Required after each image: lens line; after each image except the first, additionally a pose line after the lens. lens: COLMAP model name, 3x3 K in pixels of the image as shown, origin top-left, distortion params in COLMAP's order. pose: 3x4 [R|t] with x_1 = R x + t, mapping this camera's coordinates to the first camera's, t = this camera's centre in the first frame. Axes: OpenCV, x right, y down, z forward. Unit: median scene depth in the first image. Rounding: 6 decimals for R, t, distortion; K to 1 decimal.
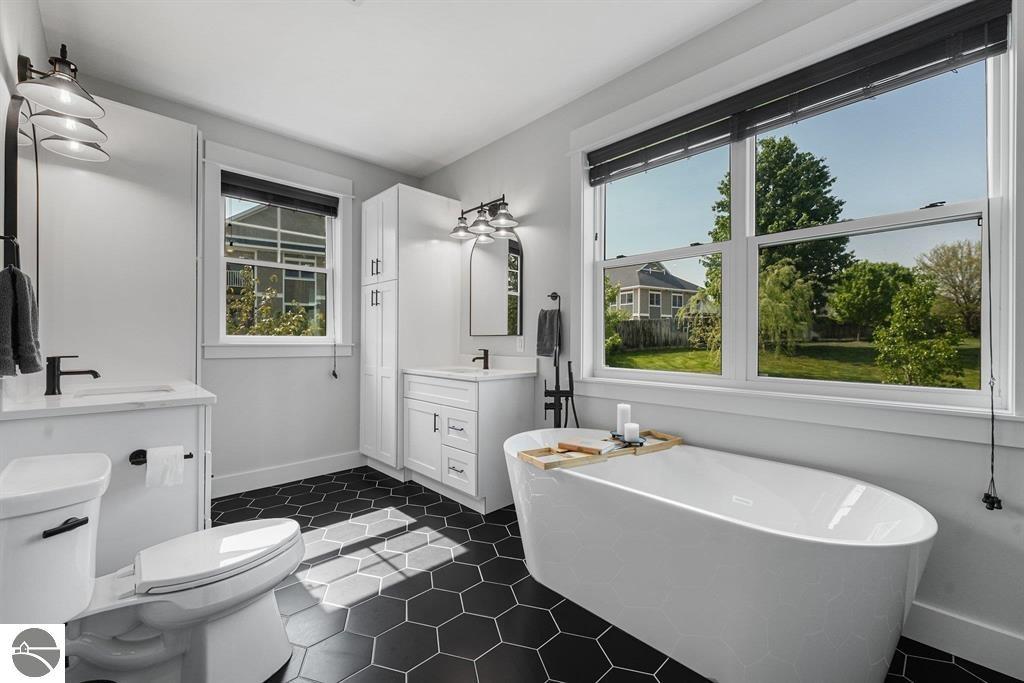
lens RADIAL K [[411.0, 0, 510.0], [0, 411.0, 339.9], [0, 0, 1]] dist [0.010473, 0.000319]
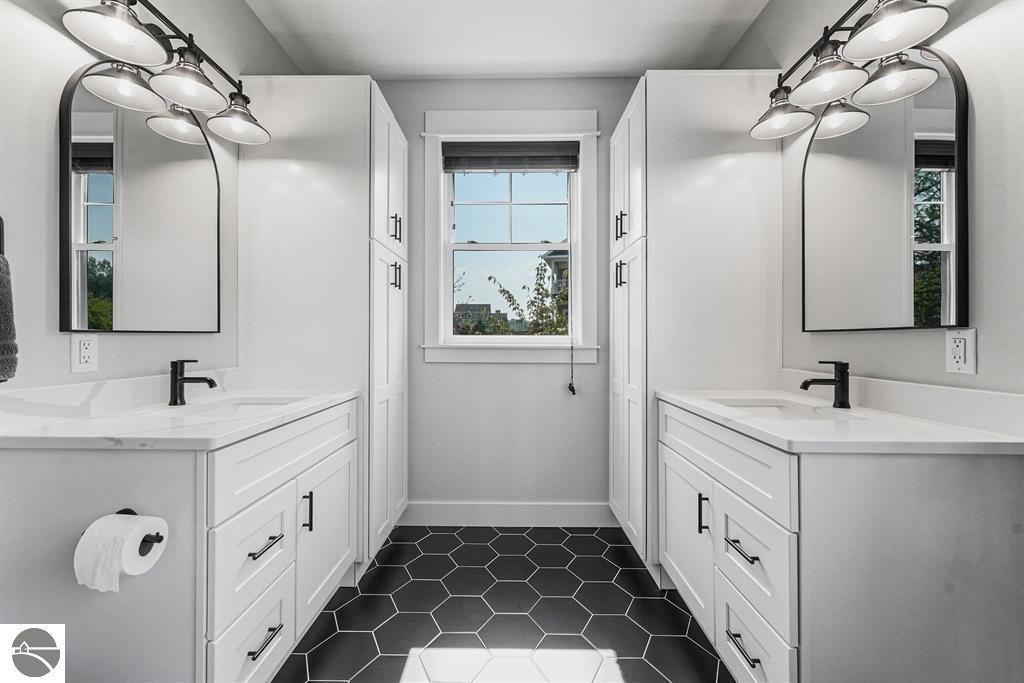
lens RADIAL K [[411.0, 0, 514.0], [0, 411.0, 335.7], [0, 0, 1]] dist [0.010473, 0.000319]
pose [[0.715101, -0.007587, -0.698980, 0.000333], [0.000944, 0.999951, -0.009889, -0.001151], [0.699020, 0.006412, 0.715073, 0.451397]]
